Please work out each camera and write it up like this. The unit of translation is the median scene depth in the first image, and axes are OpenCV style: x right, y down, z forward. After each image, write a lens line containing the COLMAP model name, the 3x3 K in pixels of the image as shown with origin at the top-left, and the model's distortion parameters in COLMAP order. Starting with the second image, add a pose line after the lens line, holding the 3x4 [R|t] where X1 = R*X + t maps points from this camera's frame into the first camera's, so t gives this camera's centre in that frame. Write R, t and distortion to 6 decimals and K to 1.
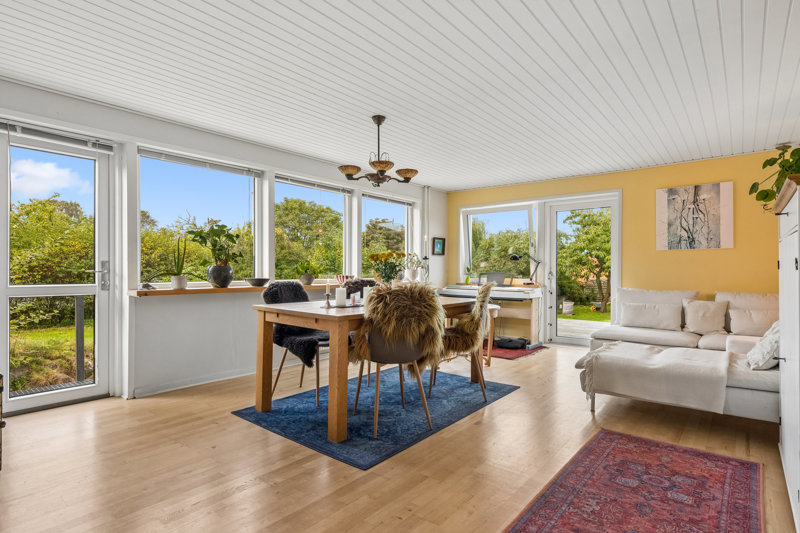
lens RADIAL K [[423.5, 0, 400.0], [0, 423.5, 266.5], [0, 0, 1]] dist [0.001675, 0.000177]
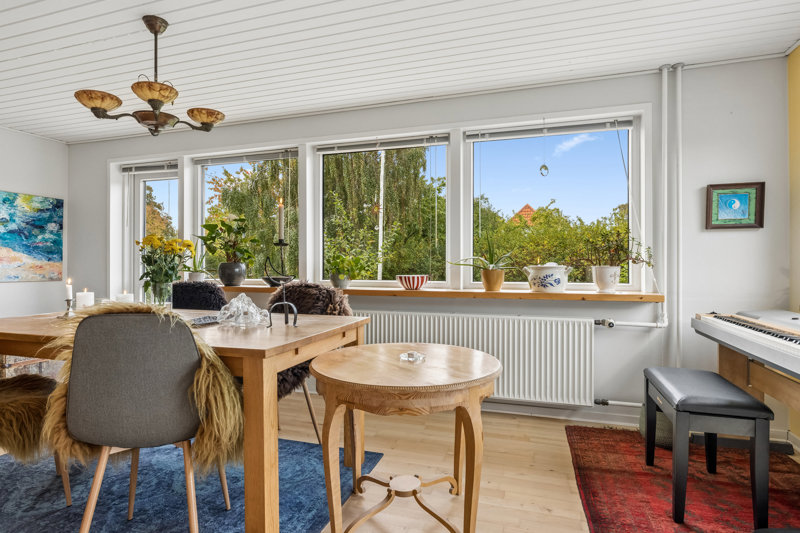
lens RADIAL K [[433.7, 0, 400.8], [0, 433.7, 263.1], [0, 0, 1]] dist [0.002936, 0.002016]
pose [[0.360158, -0.008470, -0.932853, 0.601332], [0.006288, 0.999958, -0.006651, 0.007269], [0.932870, -0.003471, 0.360196, 0.993690]]
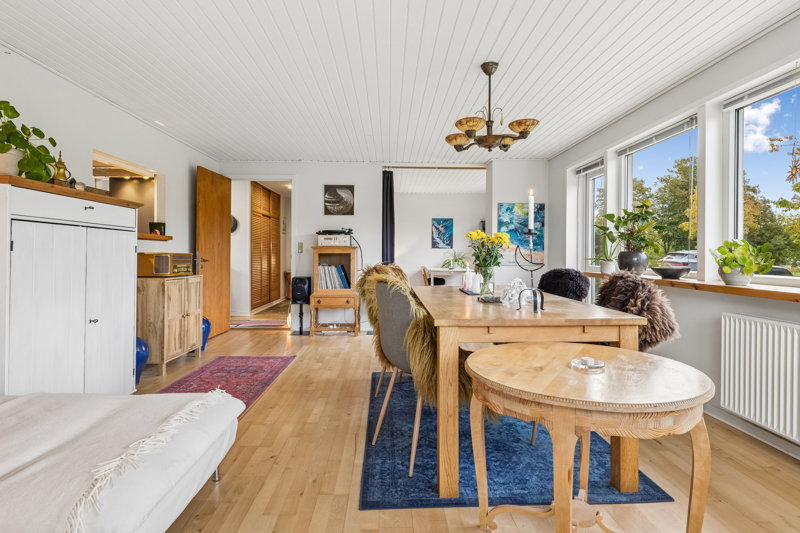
lens RADIAL K [[426.6, 0, 401.8], [0, 426.6, 255.5], [0, 0, 1]] dist [0.000337, 0.000071]
pose [[-0.750712, -0.004349, -0.660615, 0.545767], [-0.002978, 0.999990, -0.003199, 0.010430], [0.660623, -0.000434, -0.750718, 1.346719]]
